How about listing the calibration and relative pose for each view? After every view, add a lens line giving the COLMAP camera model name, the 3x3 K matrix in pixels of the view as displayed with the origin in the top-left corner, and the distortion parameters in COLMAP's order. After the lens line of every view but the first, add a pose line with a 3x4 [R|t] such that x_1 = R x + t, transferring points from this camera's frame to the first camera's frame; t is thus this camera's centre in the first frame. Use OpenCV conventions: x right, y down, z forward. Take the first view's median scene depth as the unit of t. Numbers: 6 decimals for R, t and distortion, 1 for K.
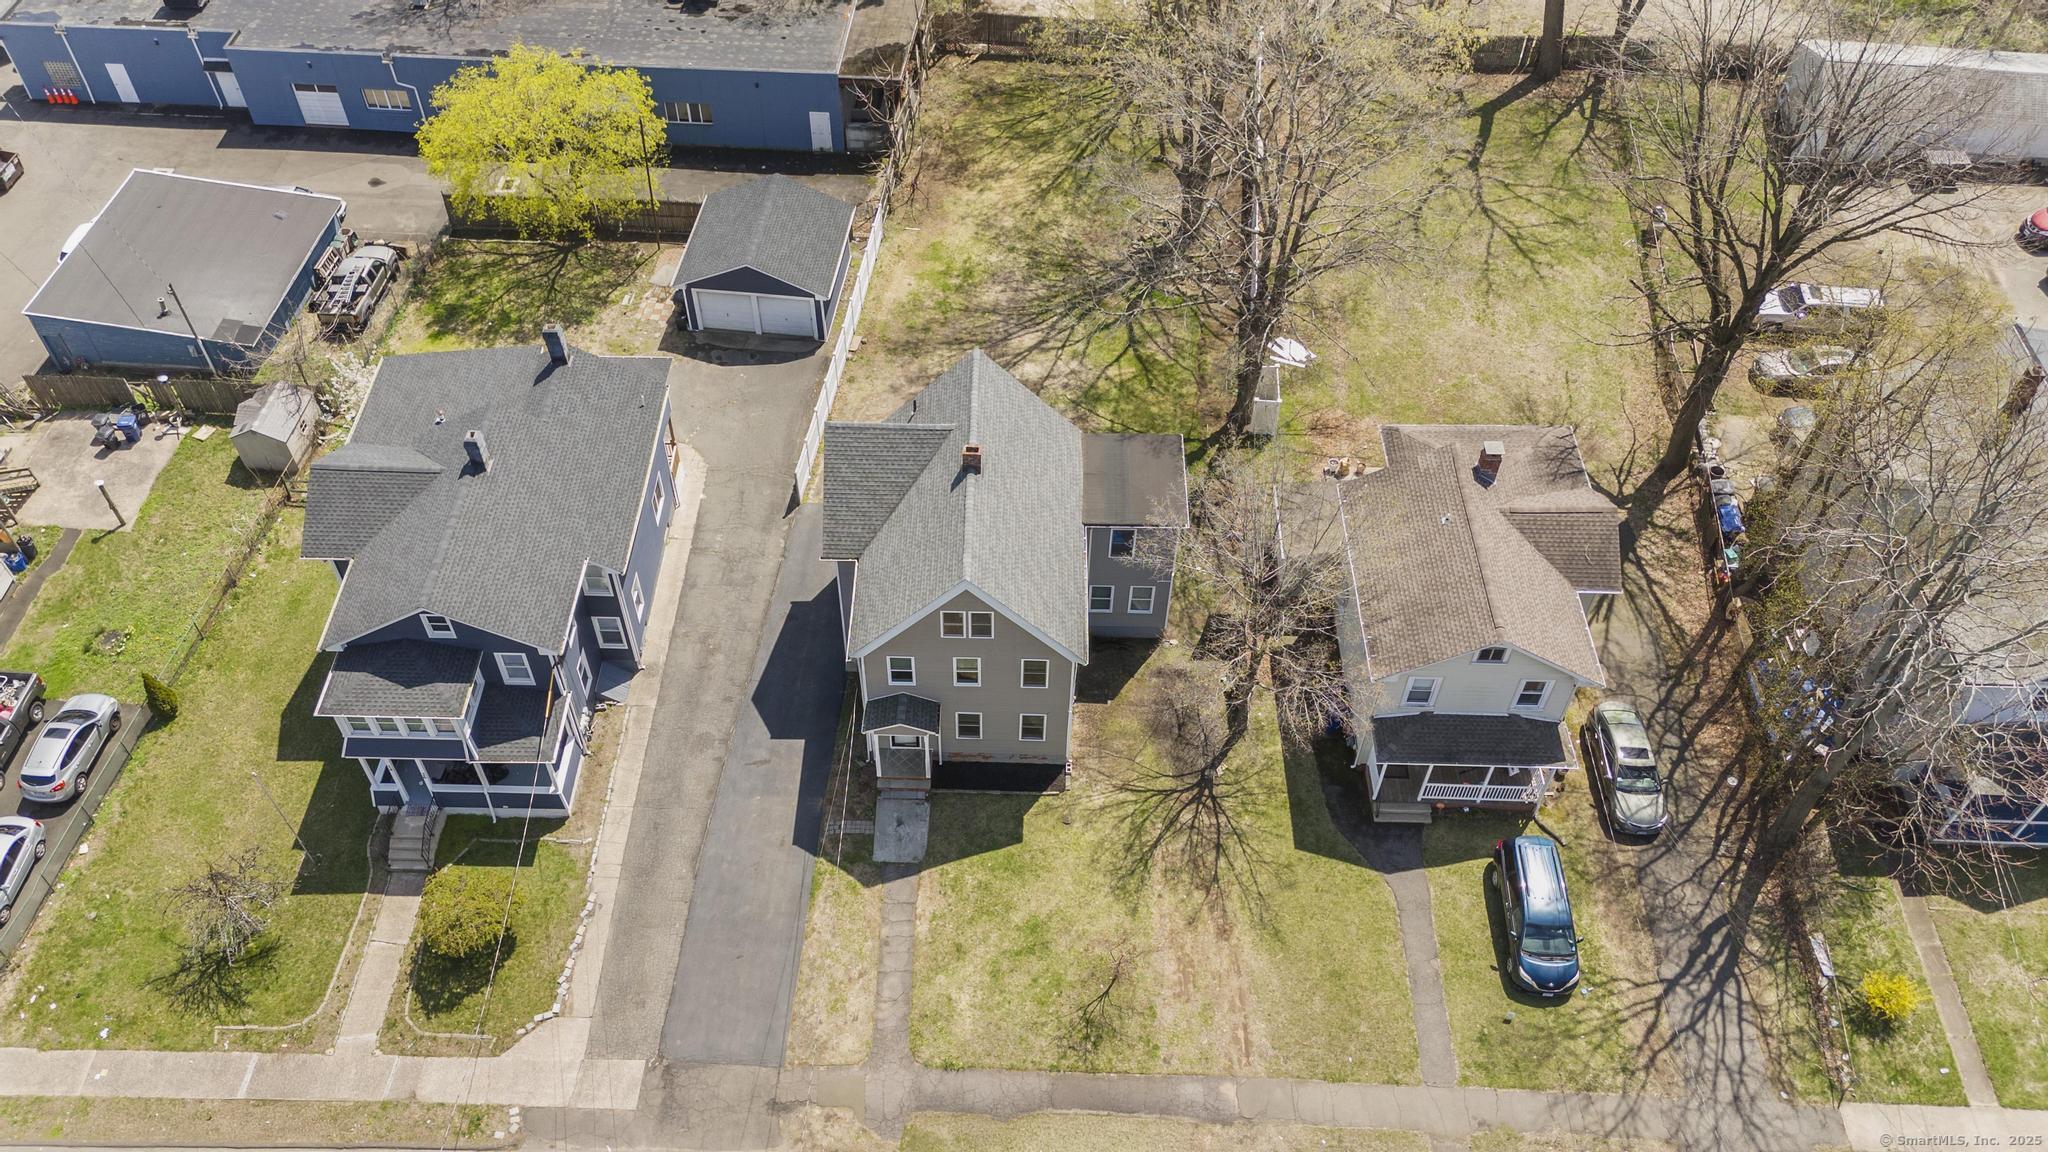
lens RADIAL K [[1517.0, 0, 1018.4], [0, 1517.0, 593.1], [0, 0, 1]] dist [0.058134, -0.020474]
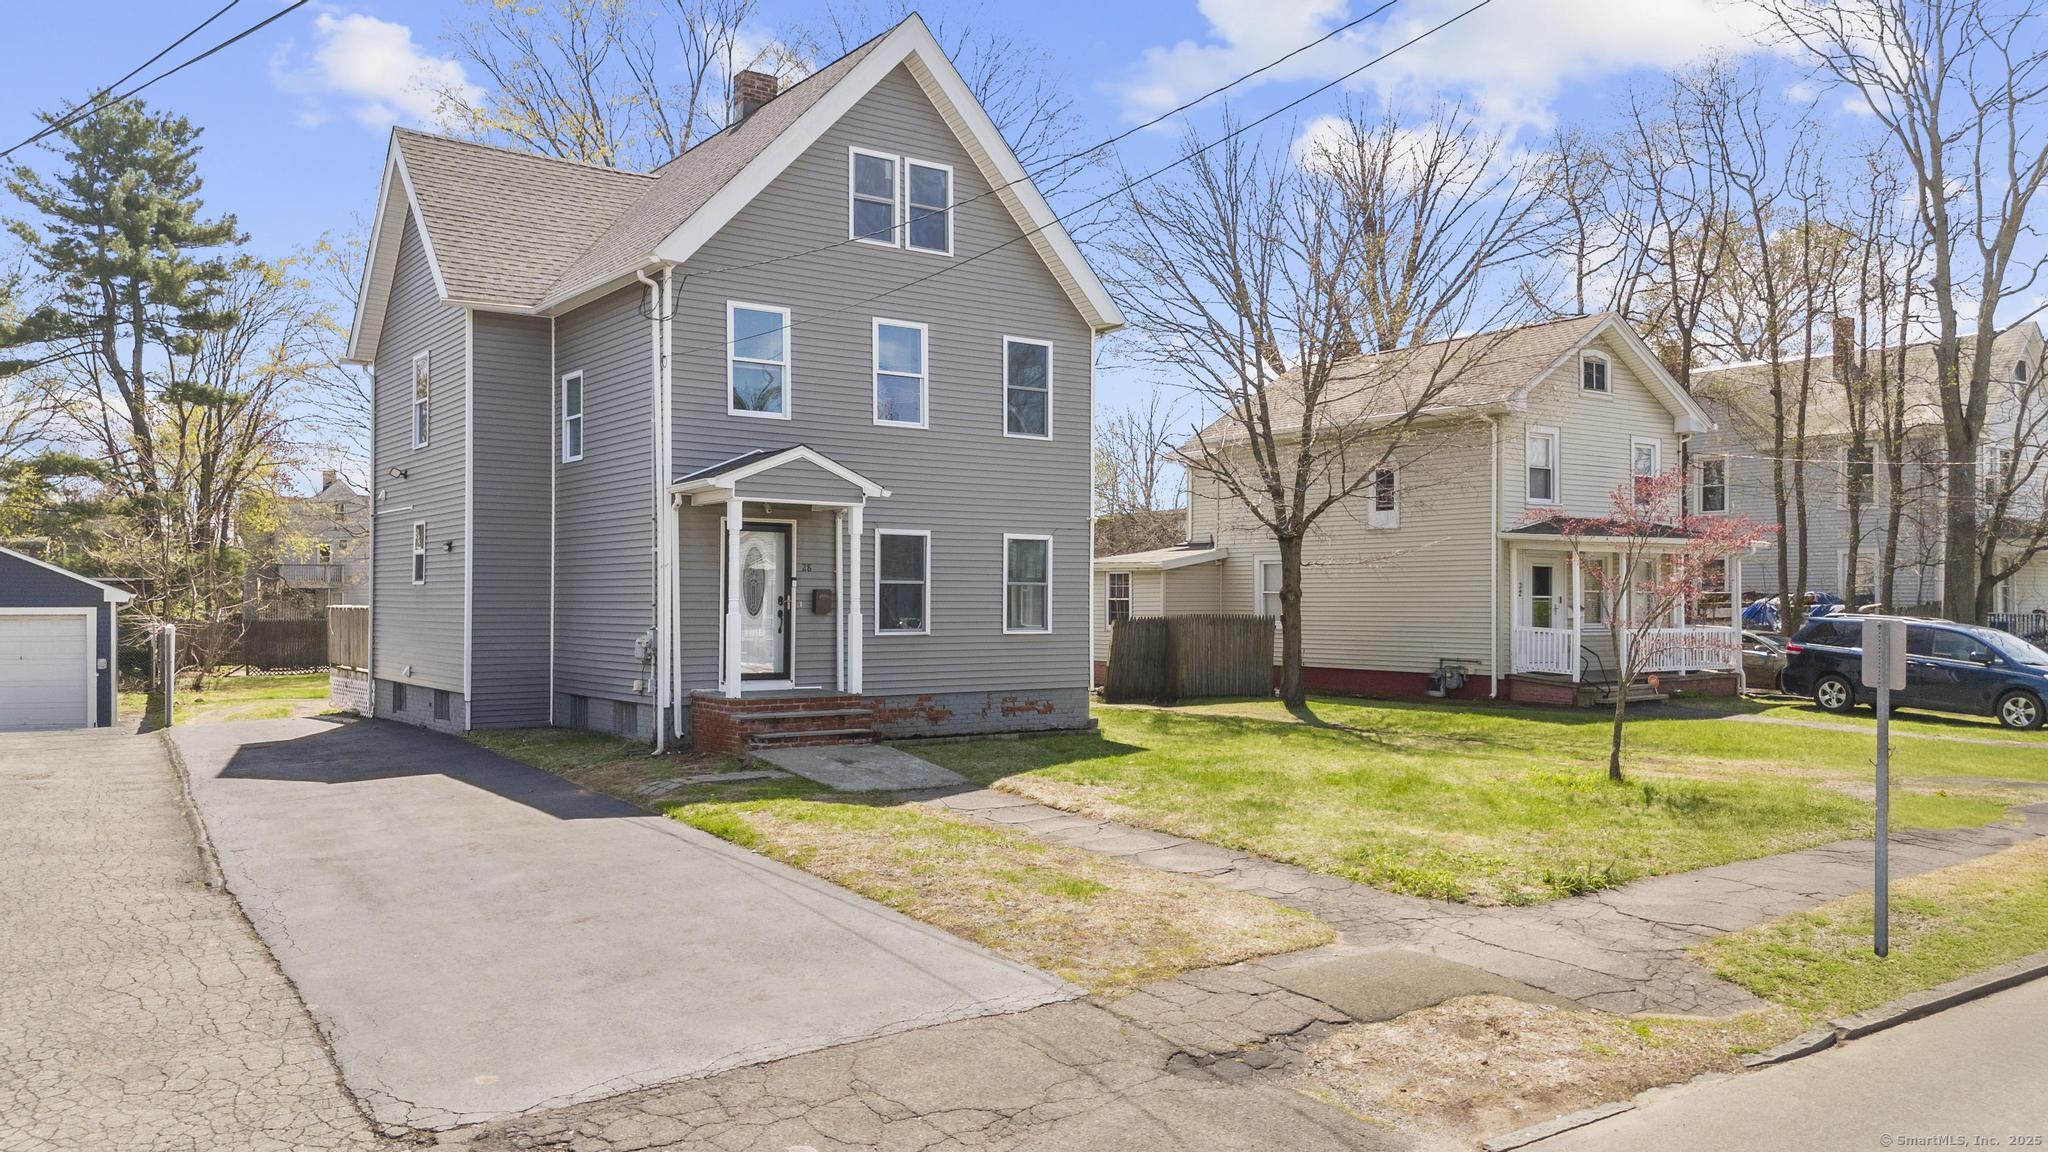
lens RADIAL K [[1517.0, 0, 1039.1], [0, 1517.0, 583.4], [0, 0, 1]] dist [0.058134, -0.020474]
pose [[0.795938, -0.003698, 0.605367, -0.272323], [0.462481, 0.648974, -0.604106, 0.381646], [-0.390633, 0.760801, 0.518253, 0.836870]]
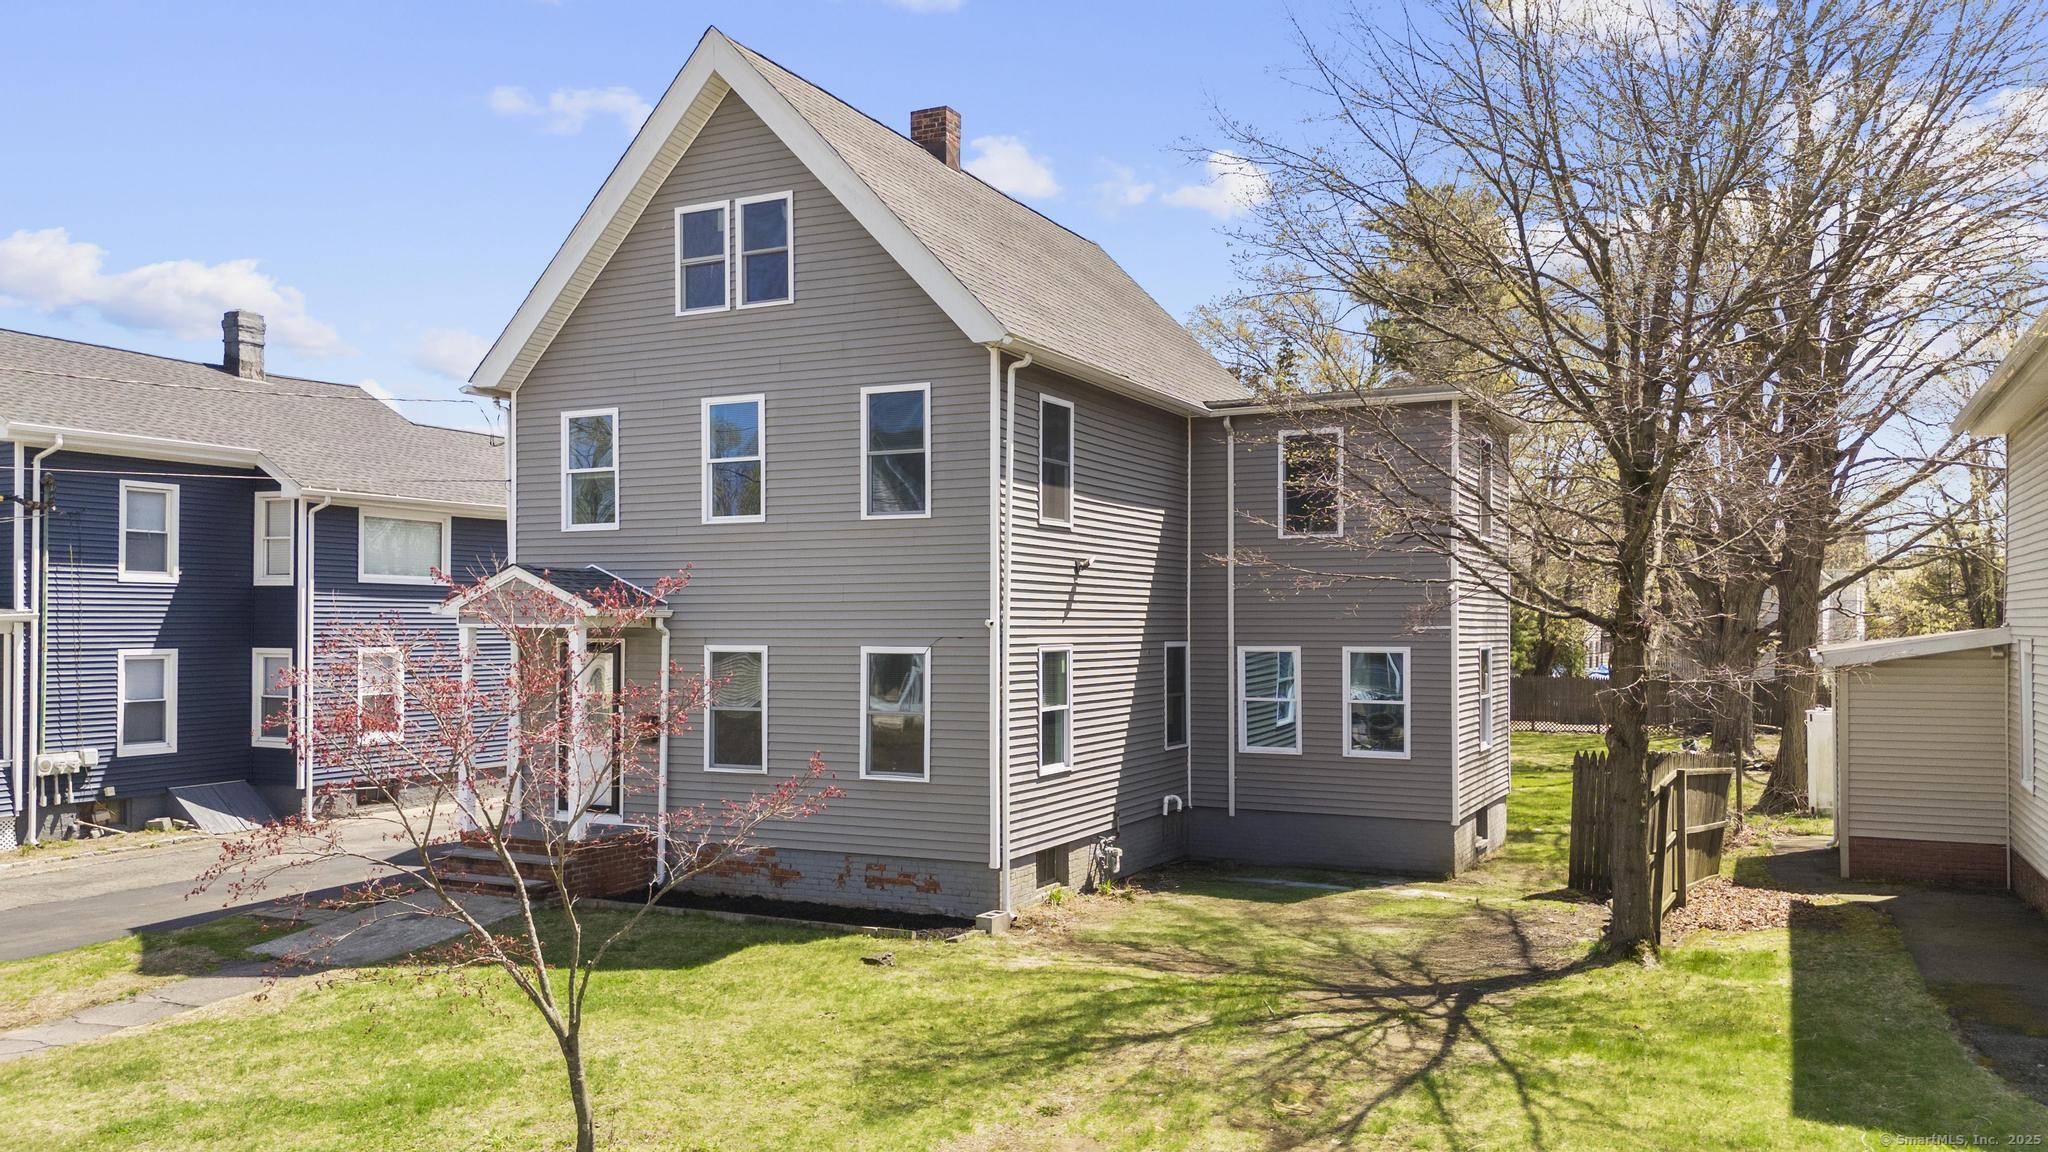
lens RADIAL K [[1517.0, 0, 1050.5], [0, 1517.0, 605.3], [0, 0, 1]] dist [0.058134, -0.020474]
pose [[0.906820, -0.018612, -0.421108, 0.192414], [-0.308869, 0.650492, -0.693873, 0.311826], [0.286842, 0.759285, 0.584130, 0.868389]]
